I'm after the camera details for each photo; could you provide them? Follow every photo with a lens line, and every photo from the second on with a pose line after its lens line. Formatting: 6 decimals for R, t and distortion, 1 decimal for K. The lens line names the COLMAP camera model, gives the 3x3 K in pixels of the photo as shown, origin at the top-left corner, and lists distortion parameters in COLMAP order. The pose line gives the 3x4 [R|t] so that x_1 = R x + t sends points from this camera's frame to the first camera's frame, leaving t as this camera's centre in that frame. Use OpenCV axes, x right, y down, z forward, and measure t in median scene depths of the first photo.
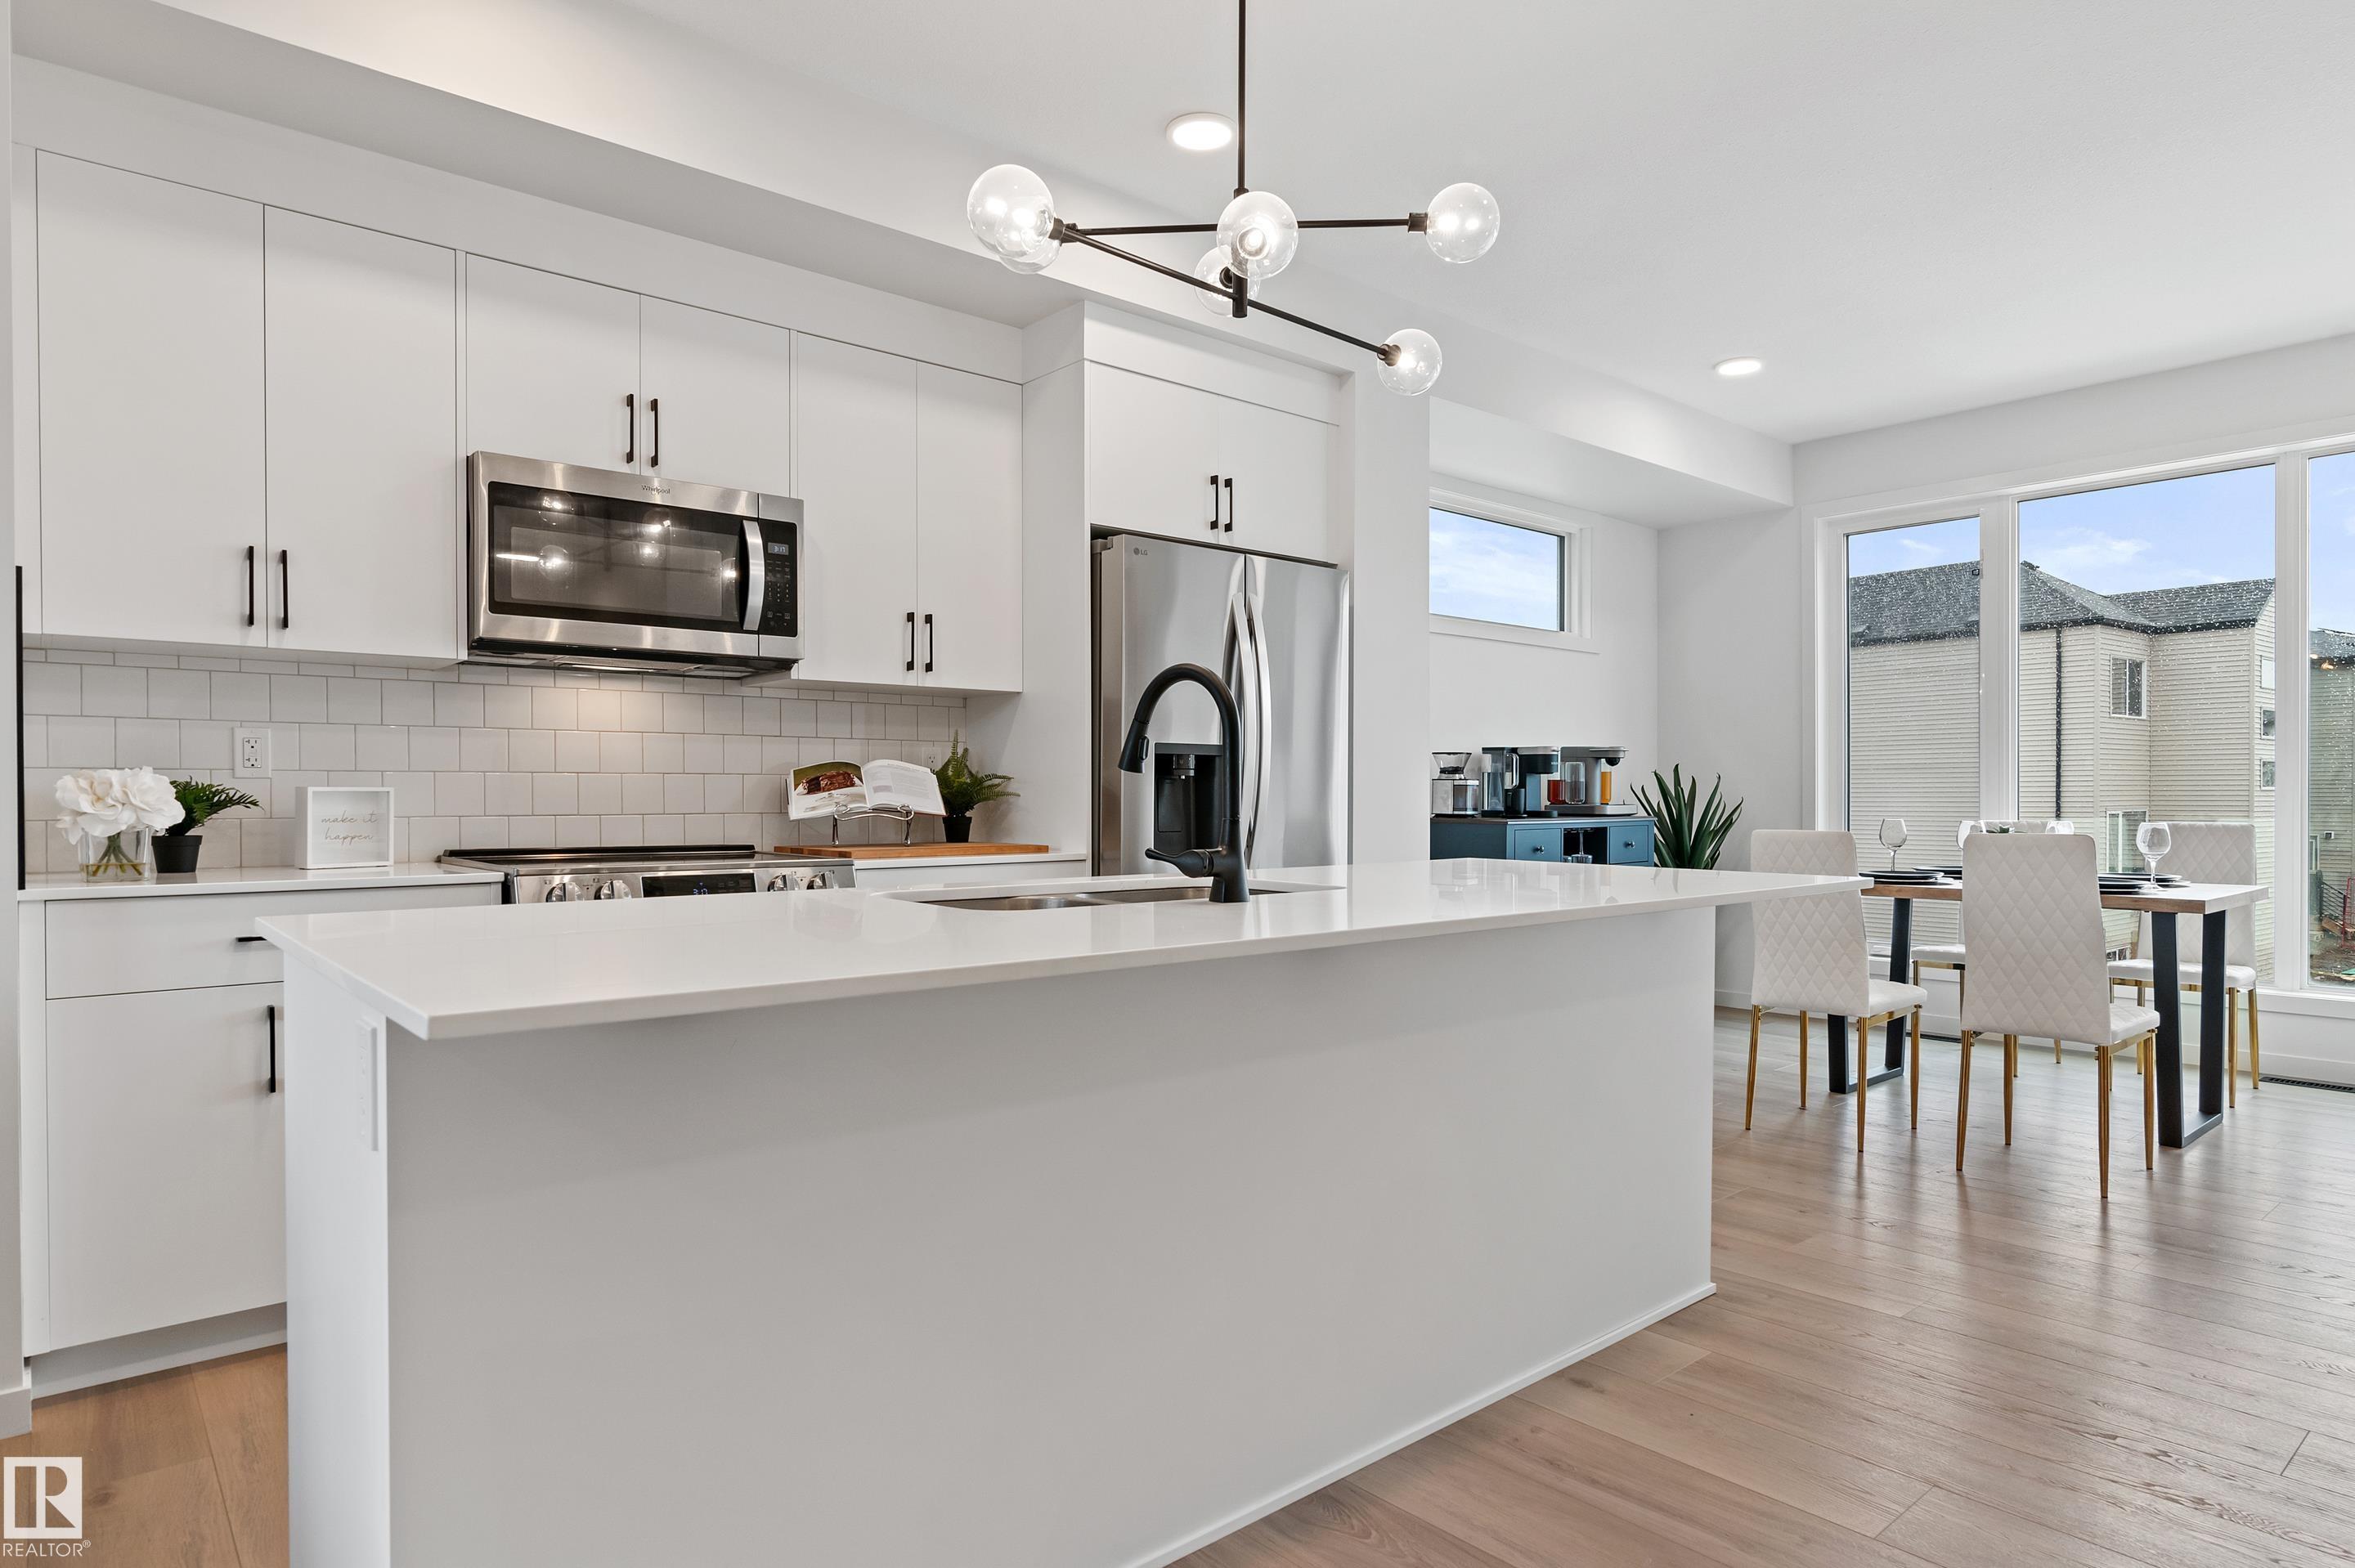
lens RADIAL K [[1283.1, 0, 1180.3], [0, 1283.1, 816.4], [0, 0, 1]] dist [-0.003132, -0.000252]
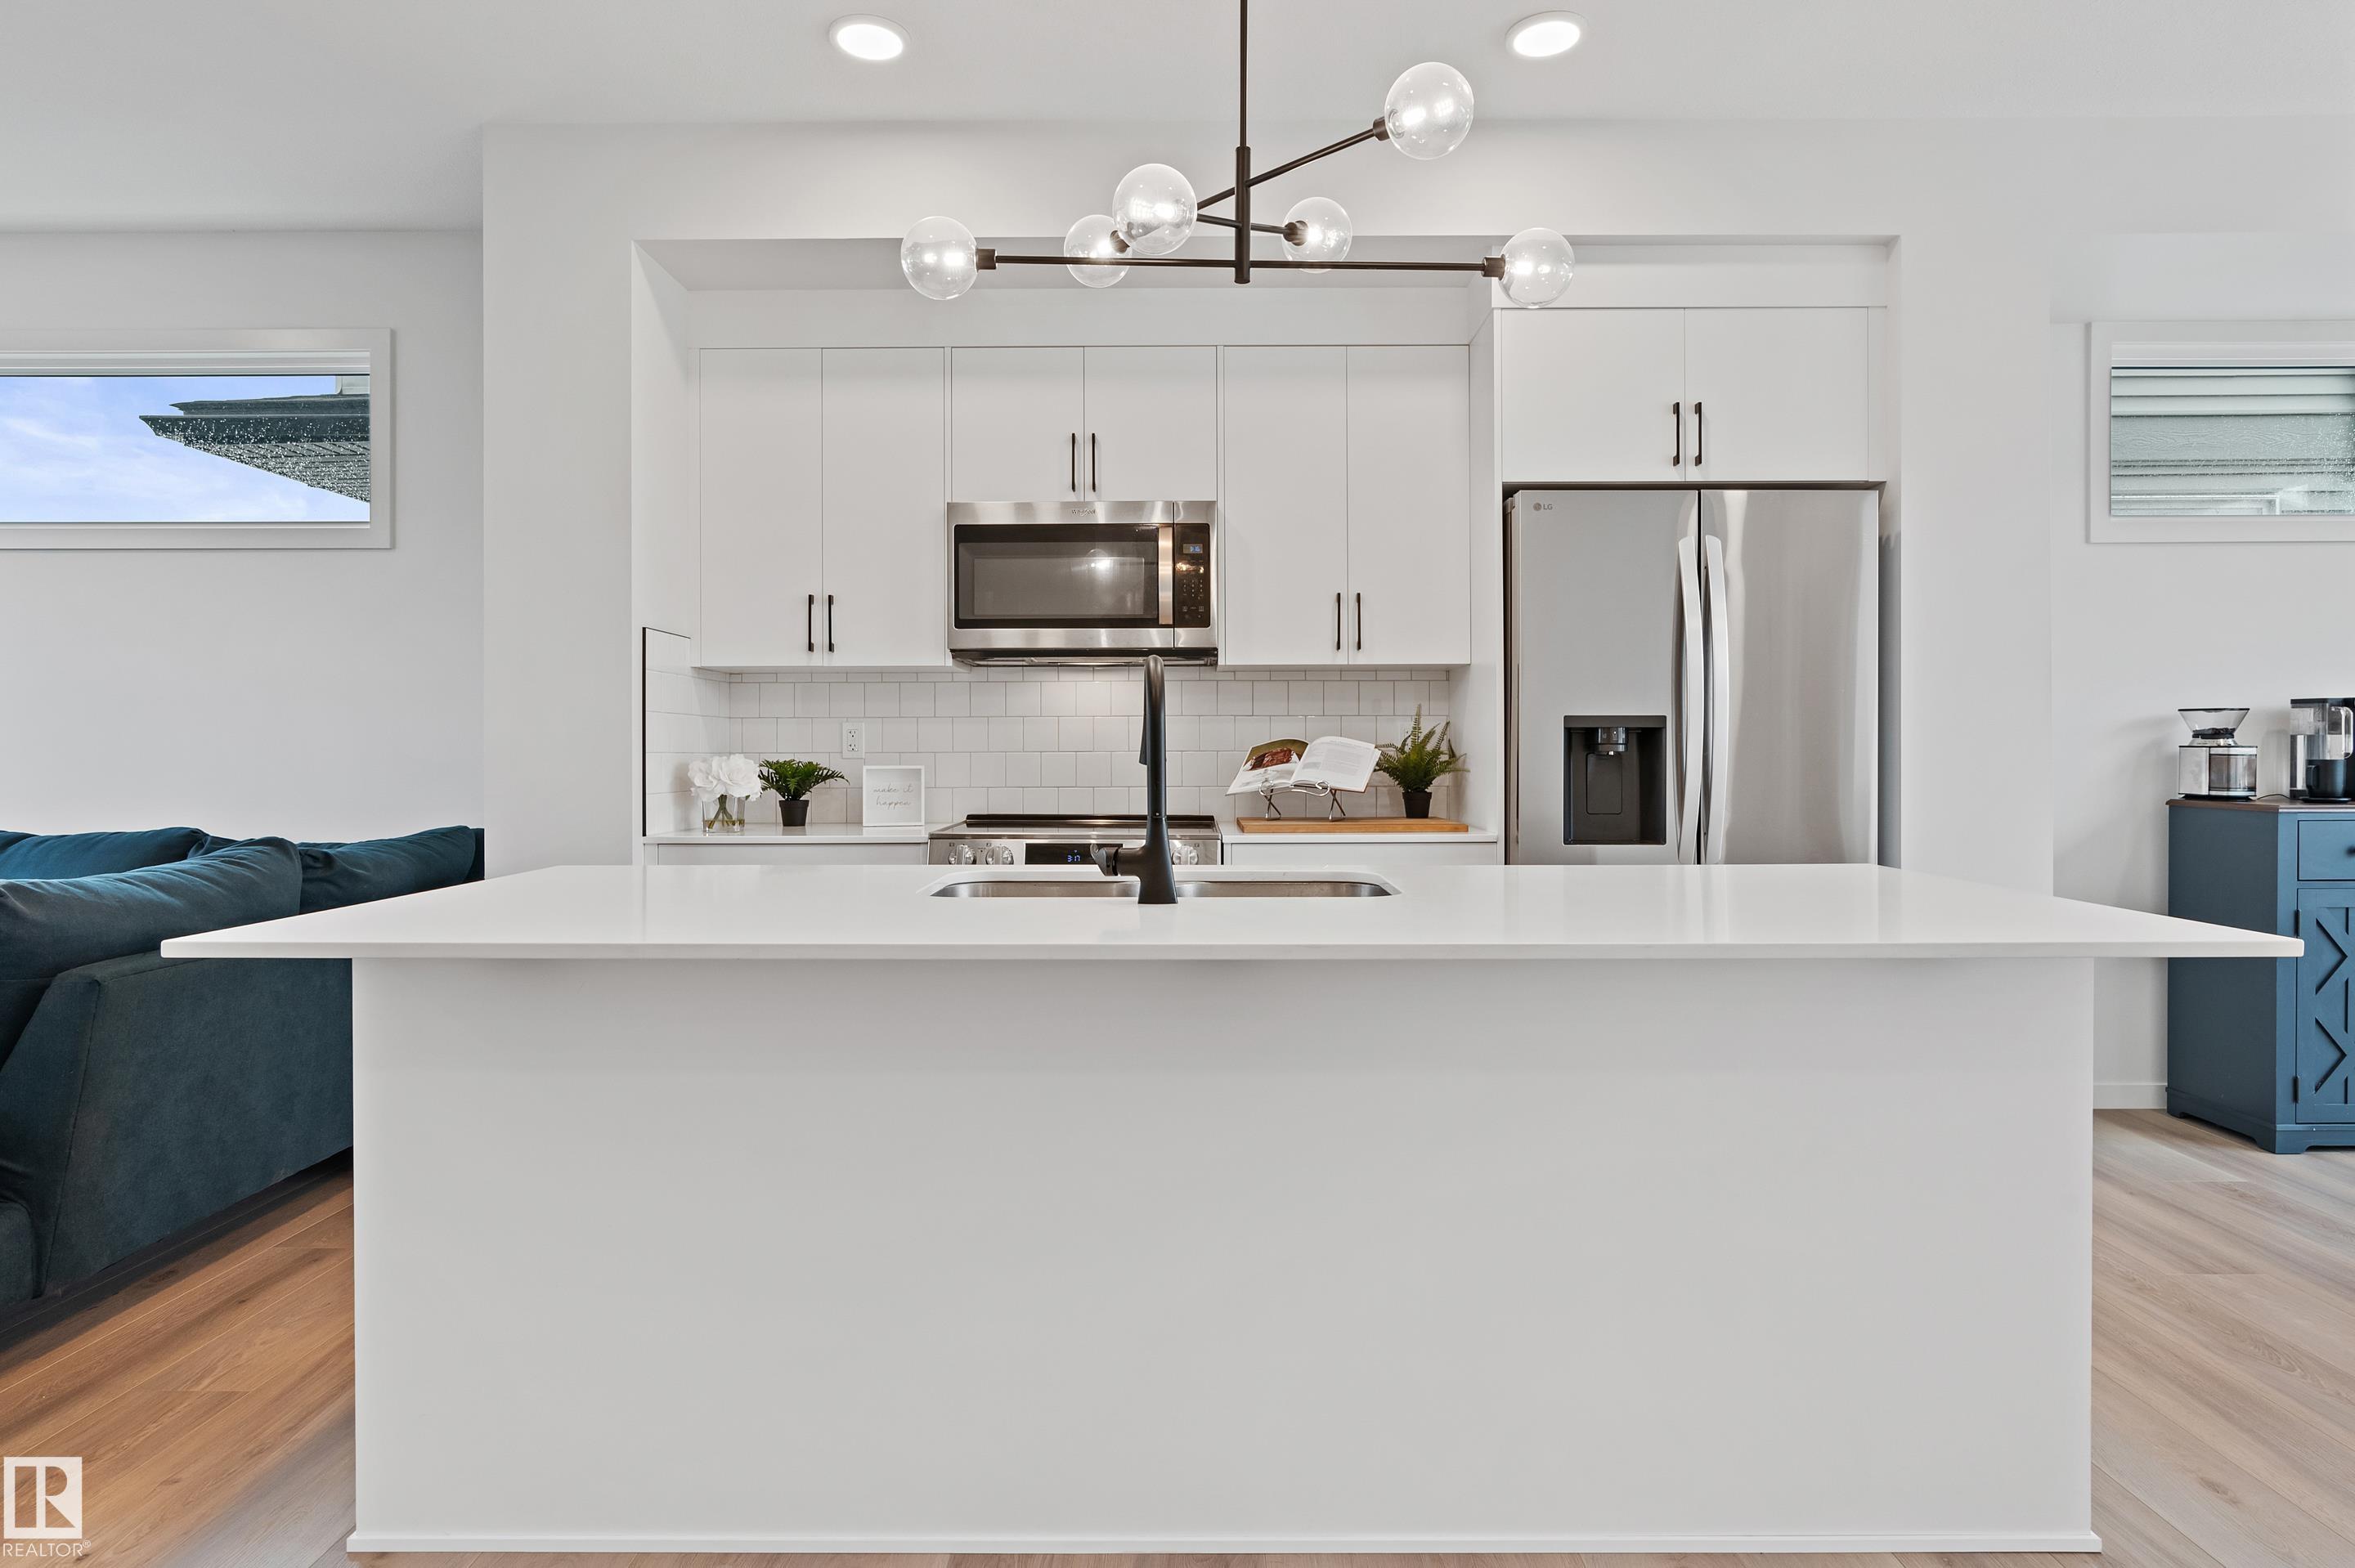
lens RADIAL K [[1280.0, 0, 1220.8], [0, 1280.0, 758.4], [0, 0, 1]] dist [-0.001200, 0.000107]
pose [[0.768177, 0.001726, -0.640236, 0.408296], [-0.008377, 0.999938, -0.007356, -0.020618], [0.640183, 0.011014, 0.768143, 0.172068]]
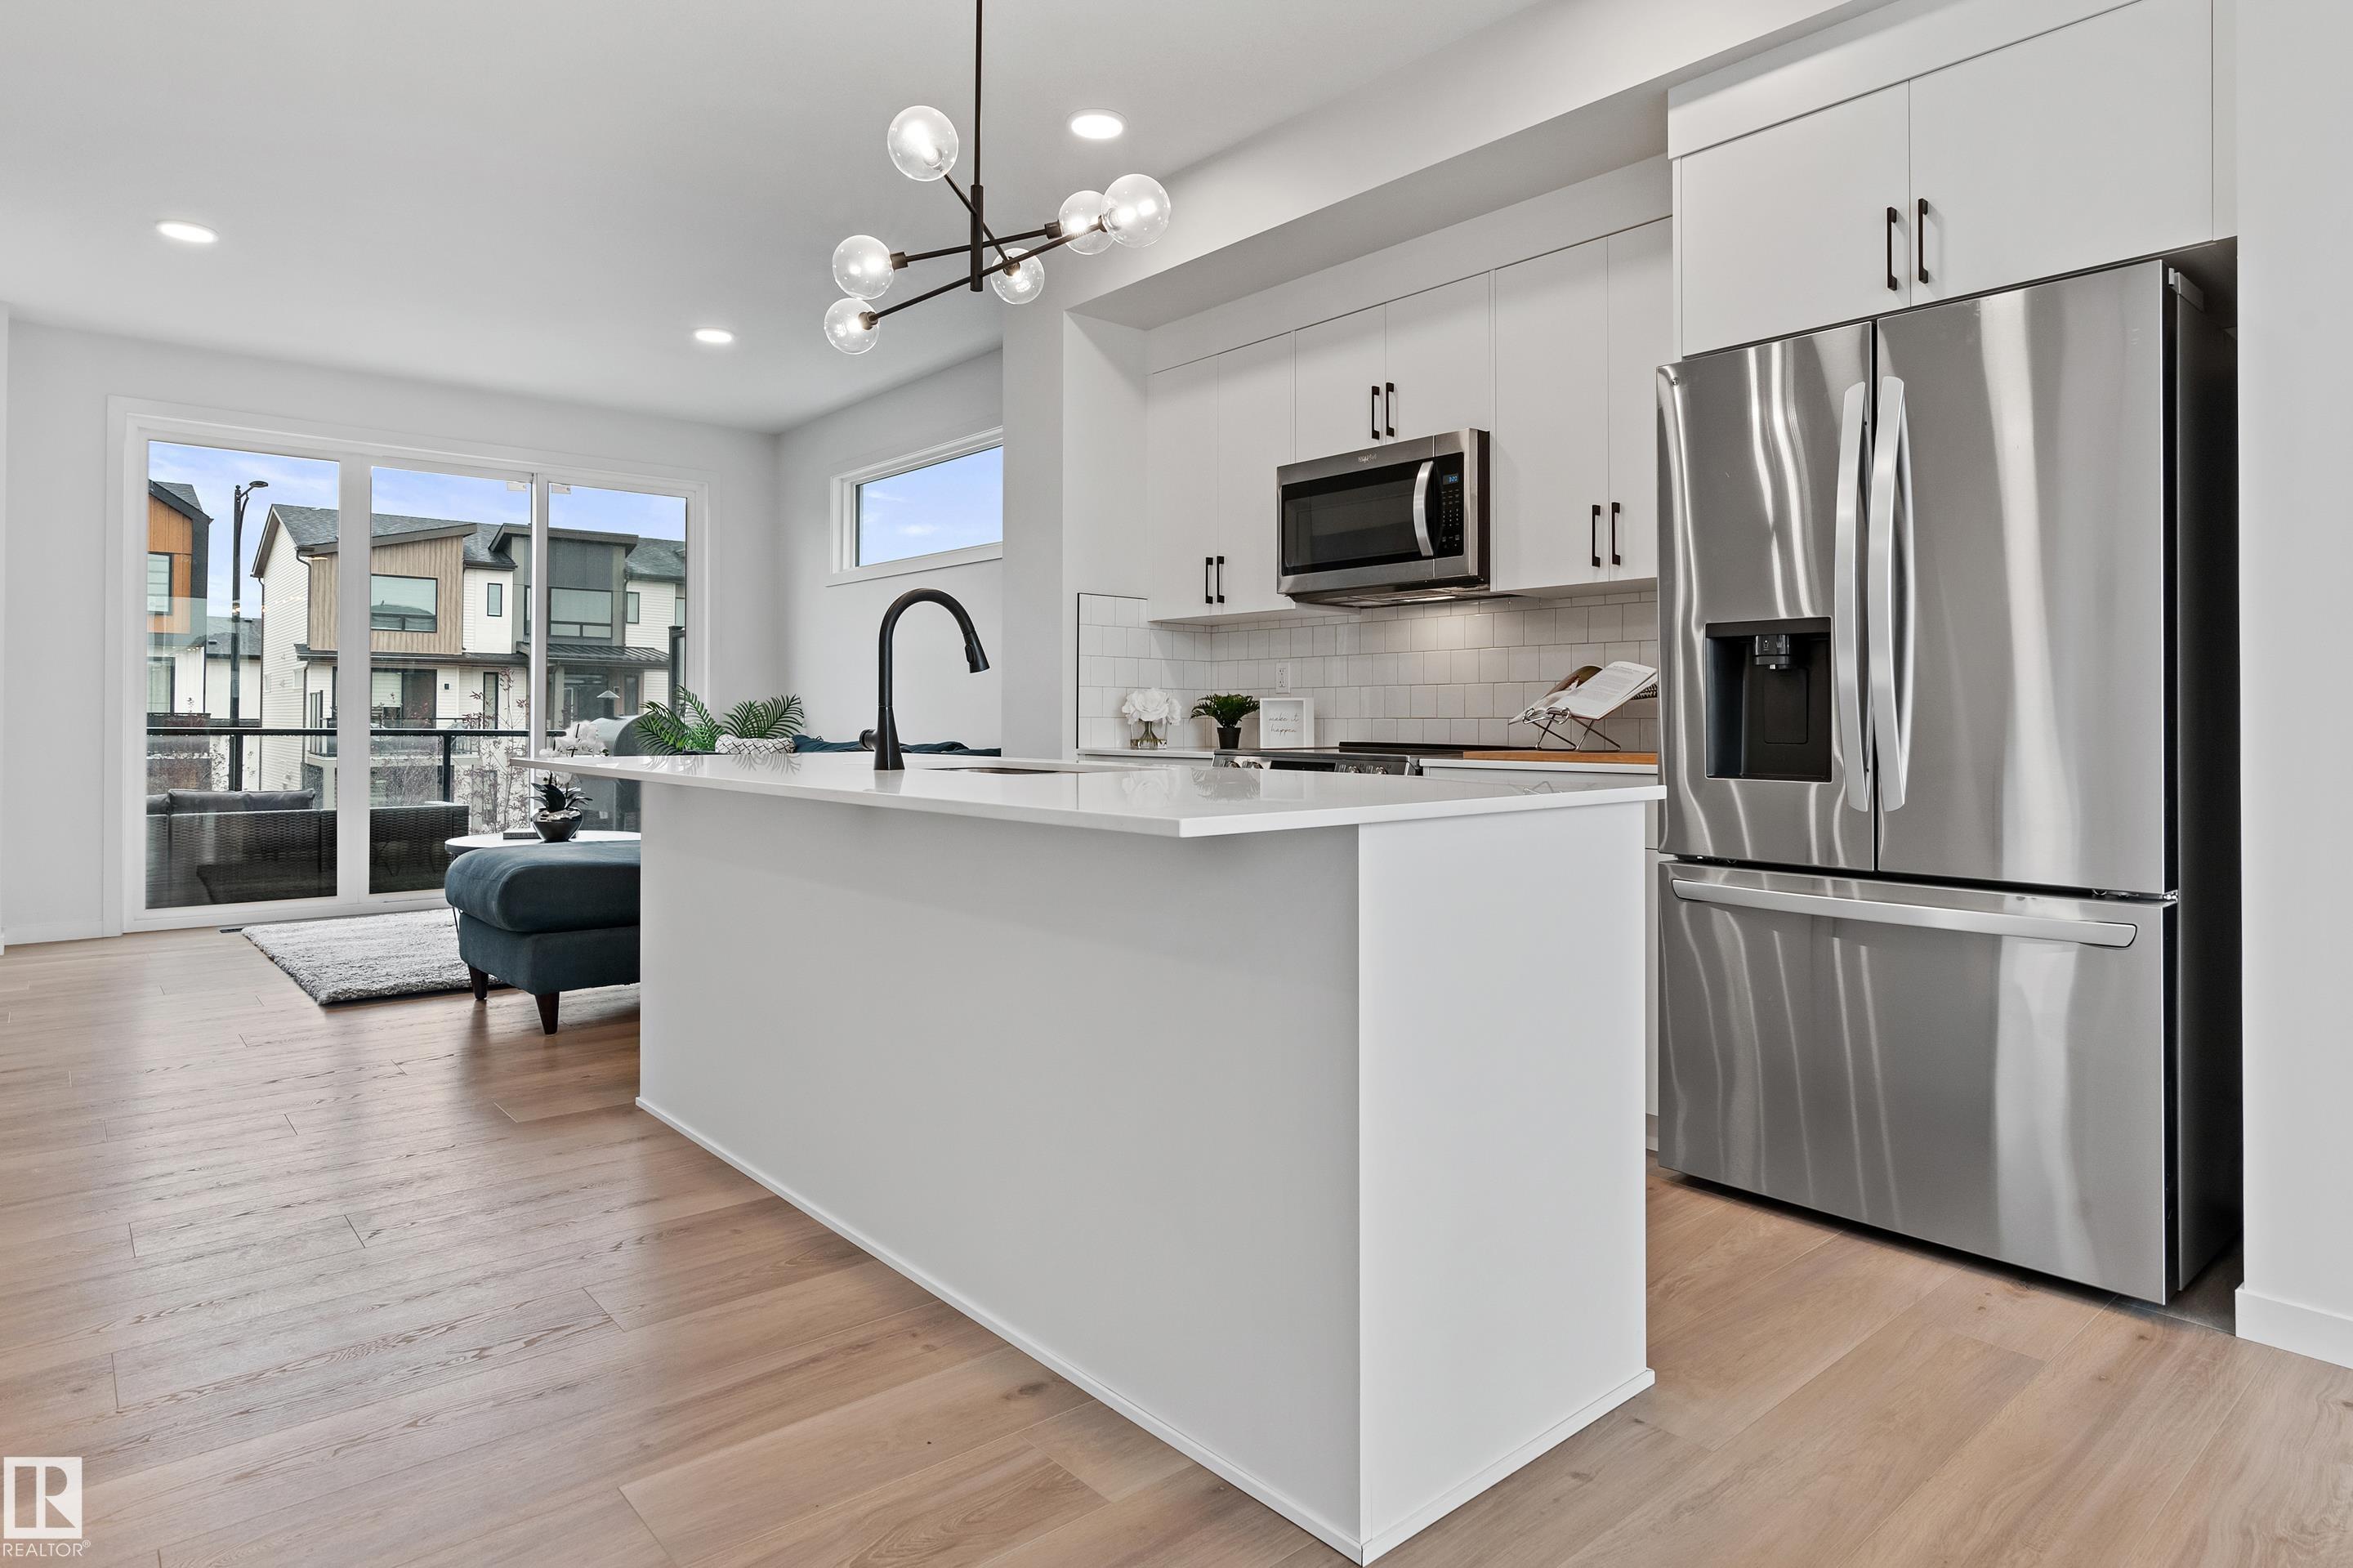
lens RADIAL K [[1310.8, 0, 1204.3], [0, 1310.8, 706.7], [0, 0, 1]] dist [-0.002761, -0.000526]
pose [[0.033339, -0.009818, -0.999396, 0.814282], [-0.018128, 0.999781, -0.010427, 0.005220], [0.999280, 0.018464, 0.033154, 0.749198]]
